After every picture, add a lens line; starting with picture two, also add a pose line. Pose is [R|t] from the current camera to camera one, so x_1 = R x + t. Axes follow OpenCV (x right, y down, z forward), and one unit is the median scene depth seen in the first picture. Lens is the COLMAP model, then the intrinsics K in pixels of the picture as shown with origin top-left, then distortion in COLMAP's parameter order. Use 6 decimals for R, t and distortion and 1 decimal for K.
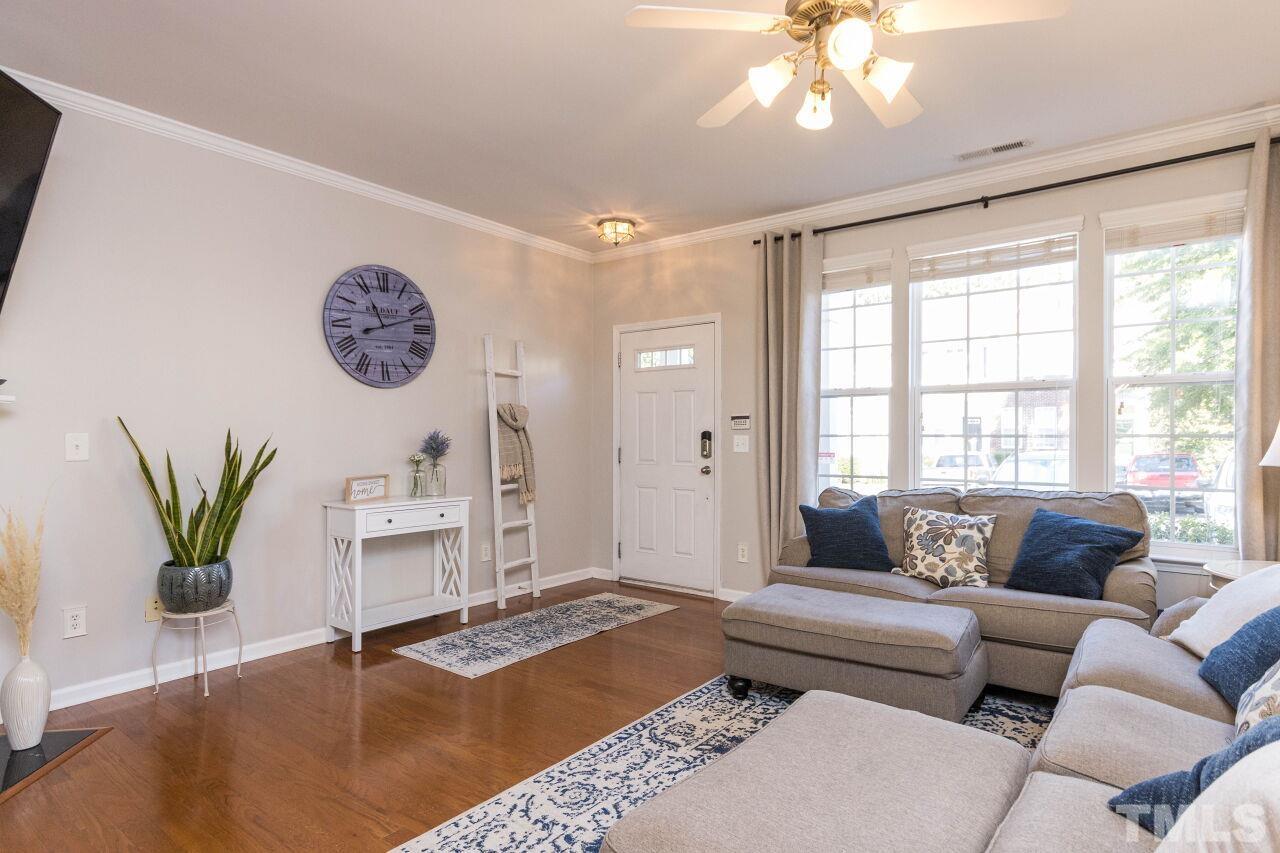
lens RADIAL K [[680.8, 0, 650.8], [0, 680.8, 429.7], [0, 0, 1]] dist [0.002514, 0.004043]
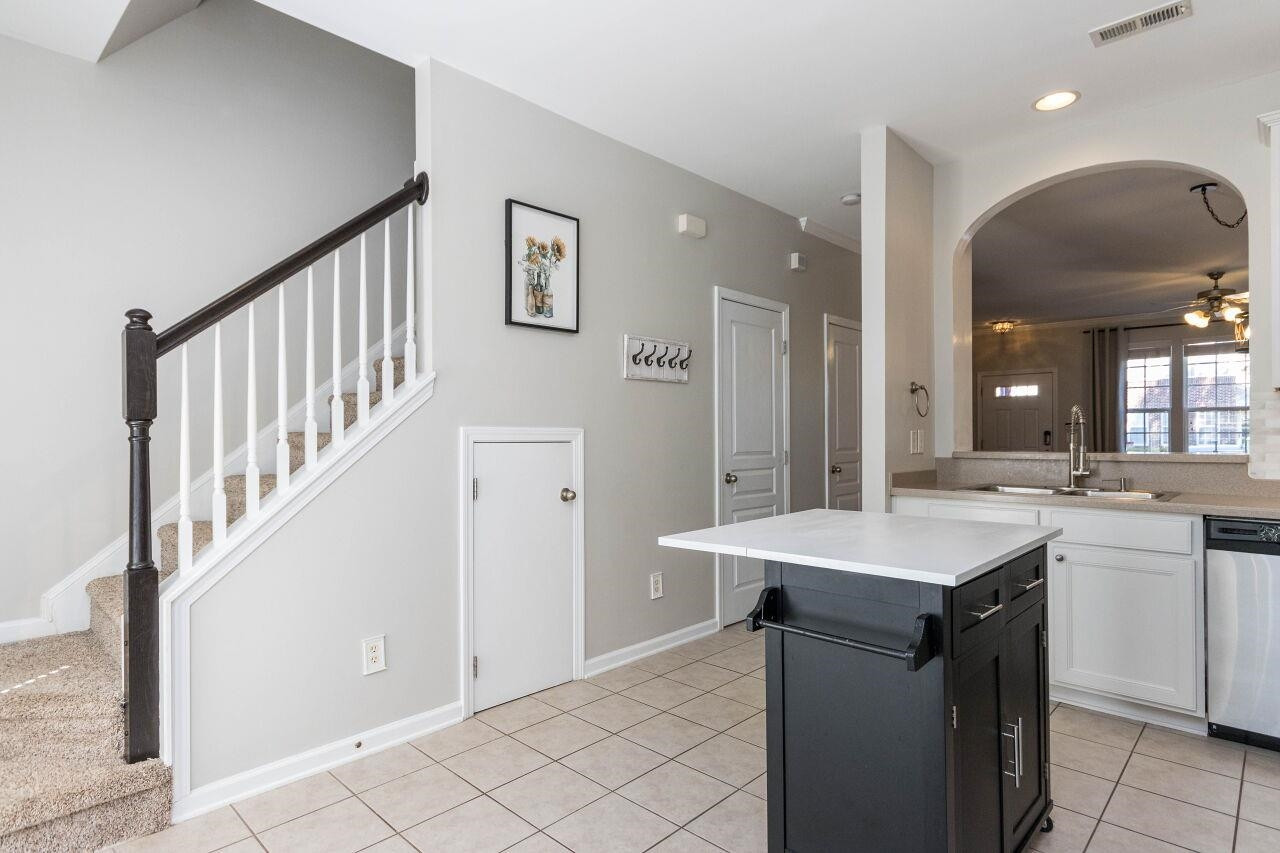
lens RADIAL K [[677.6, 0, 635.2], [0, 677.6, 433.3], [0, 0, 1]] dist [0.005099, 0.000494]
pose [[0.994526, -0.005353, -0.104354, -0.923675], [0.005816, 0.999975, 0.004128, -0.006574], [0.104329, -0.004712, 0.994532, -1.048698]]
